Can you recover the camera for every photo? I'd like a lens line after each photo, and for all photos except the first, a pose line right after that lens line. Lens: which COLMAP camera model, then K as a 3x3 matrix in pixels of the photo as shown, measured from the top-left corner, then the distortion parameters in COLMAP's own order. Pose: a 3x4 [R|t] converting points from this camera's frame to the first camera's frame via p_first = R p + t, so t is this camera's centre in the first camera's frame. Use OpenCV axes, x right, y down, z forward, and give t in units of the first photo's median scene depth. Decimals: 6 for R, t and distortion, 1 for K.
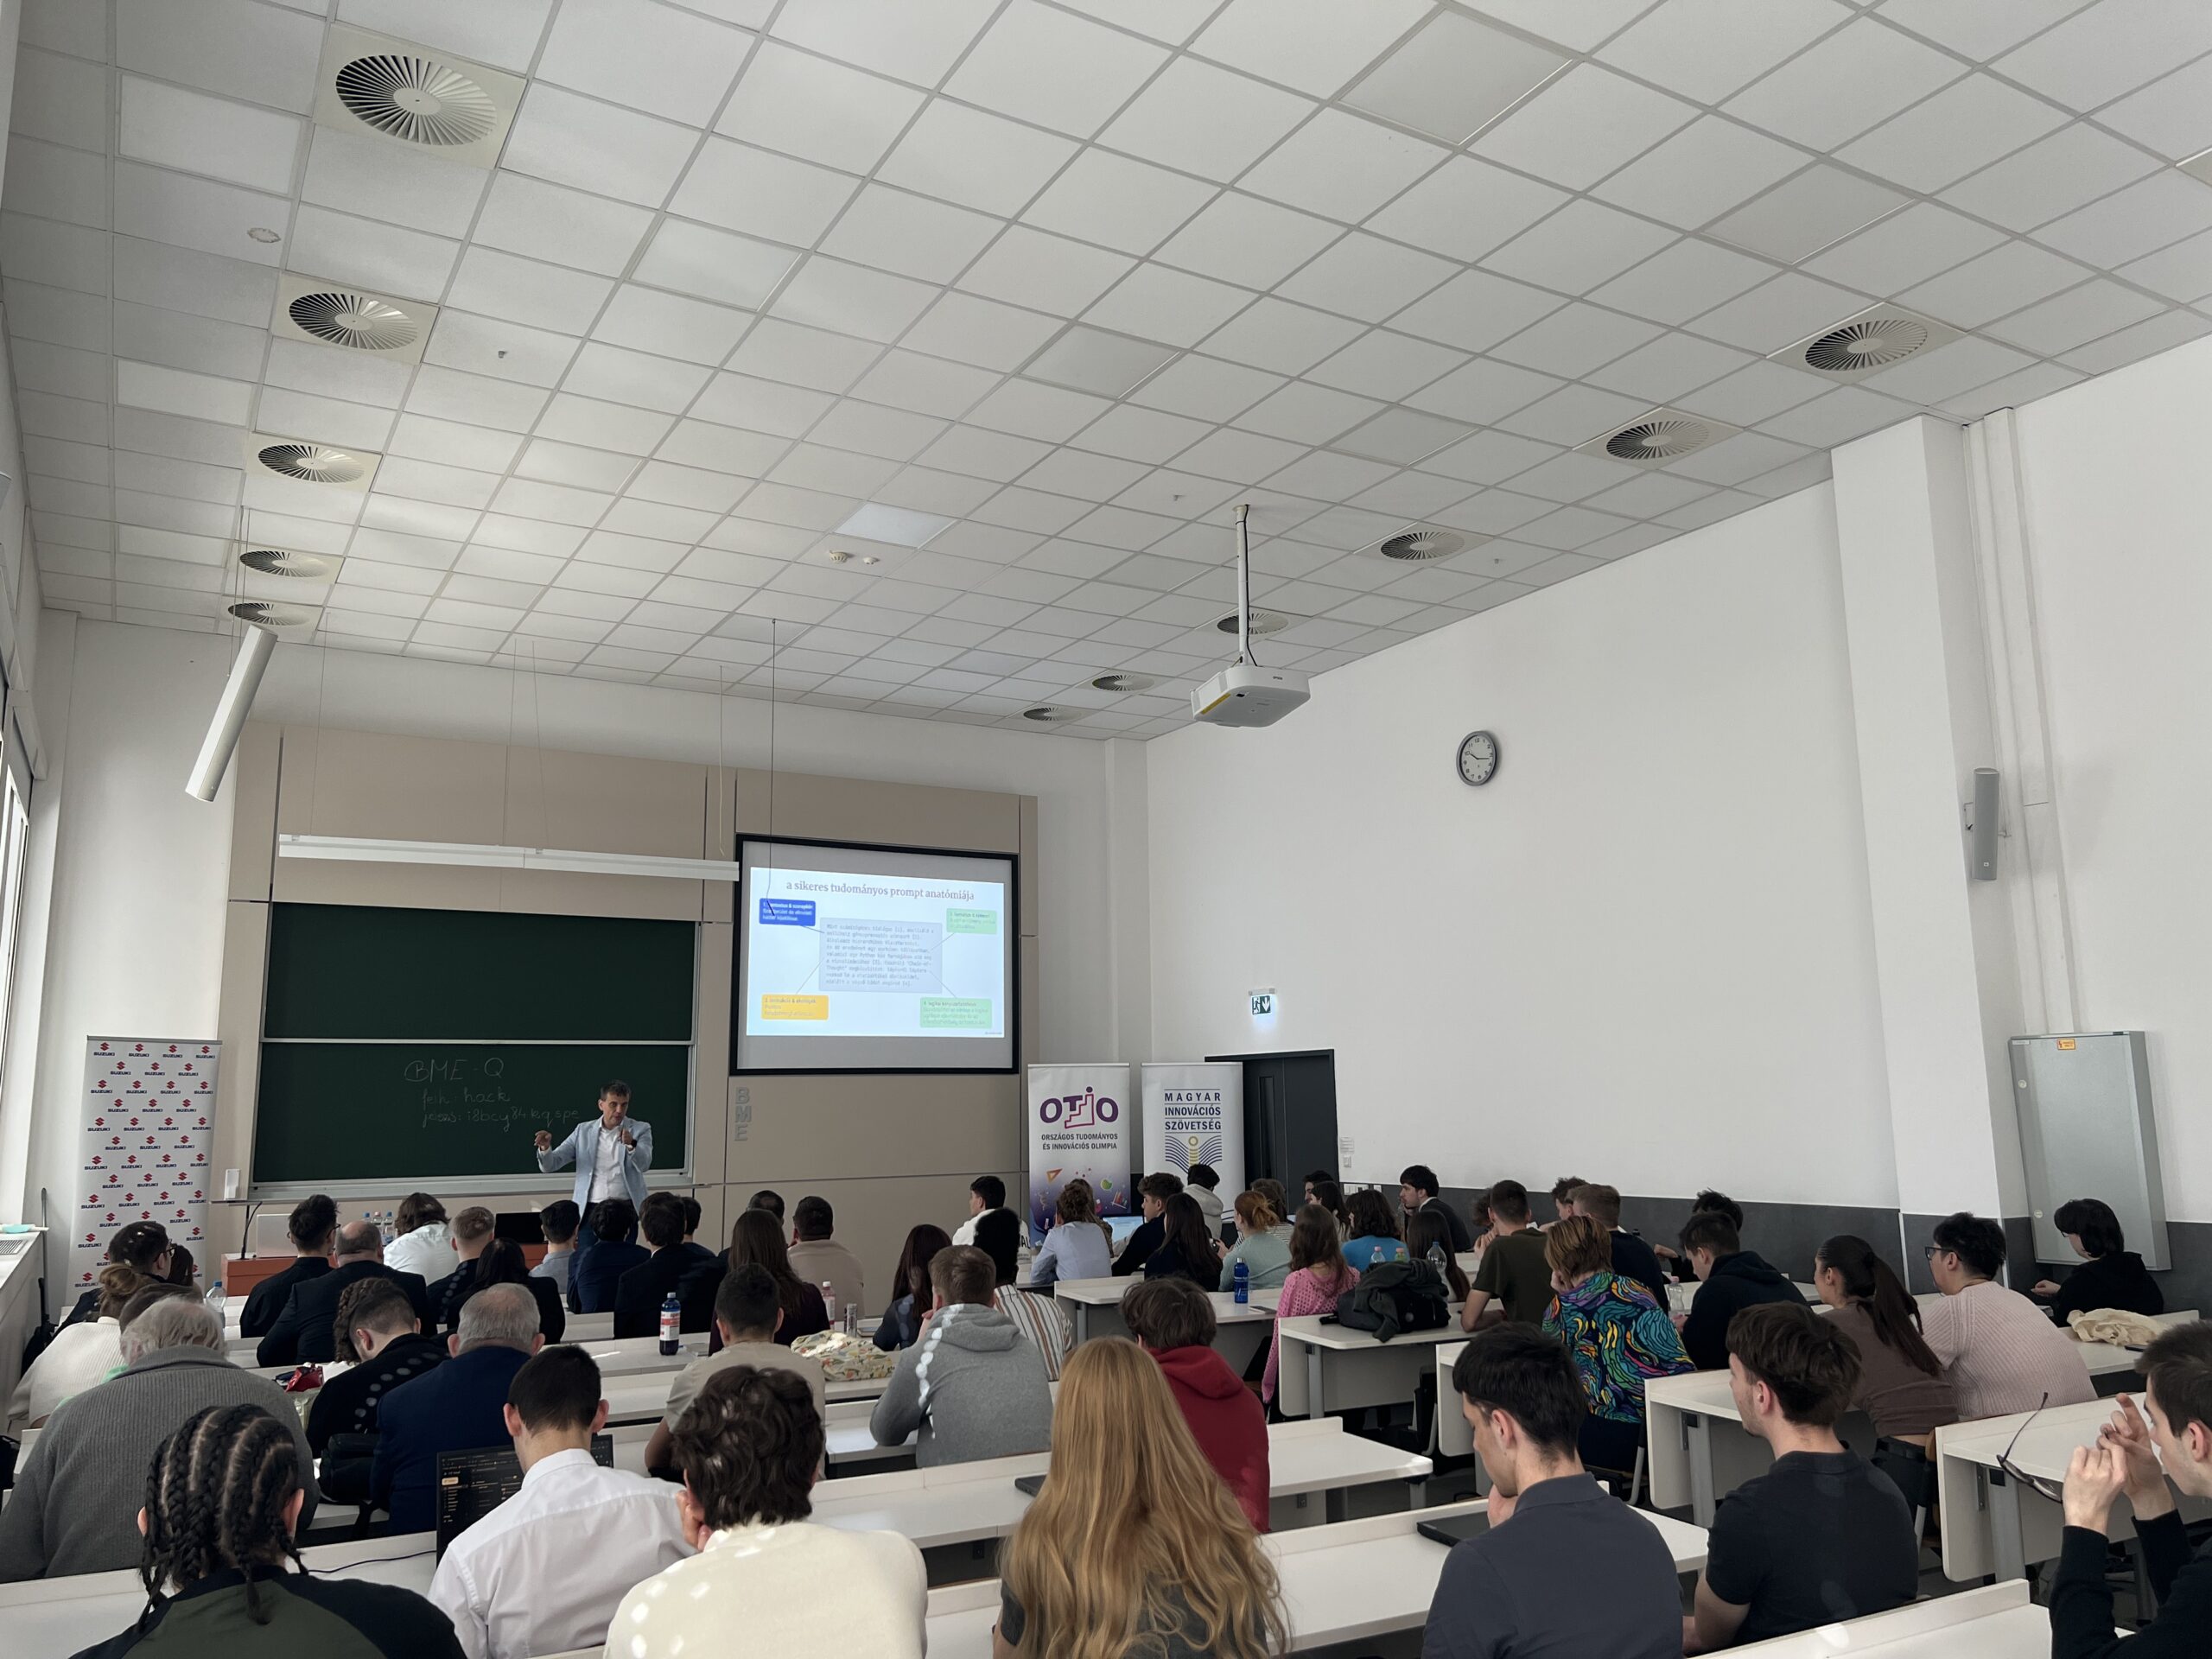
lens RADIAL K [[1660.8, 0, 1110.0], [0, 1660.8, 833.3], [0, 0, 1]] dist [0.045982, -0.014112]
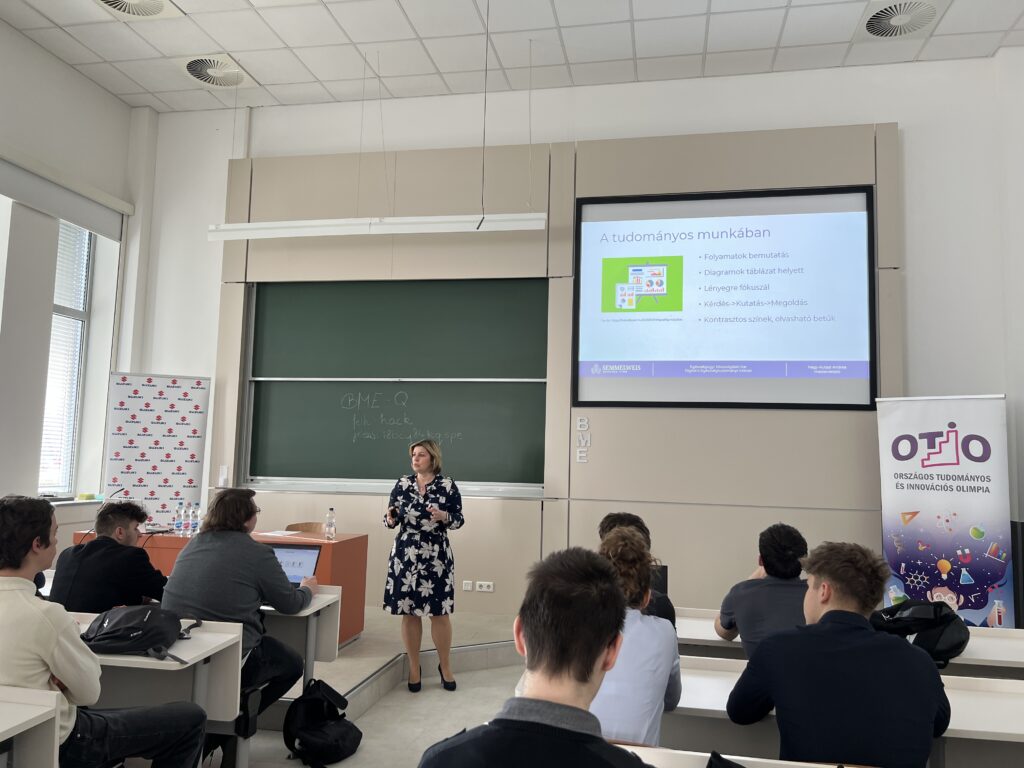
lens RADIAL K [[768.9, 0, 512.3], [0, 768.9, 381.4], [0, 0, 1]] dist [0.045982, -0.014112]
pose [[0.760262, -0.029287, -0.648956, 0.081126], [0.075431, 0.996206, 0.043410, 0.097384], [0.645222, -0.081955, 0.759587, 0.548001]]
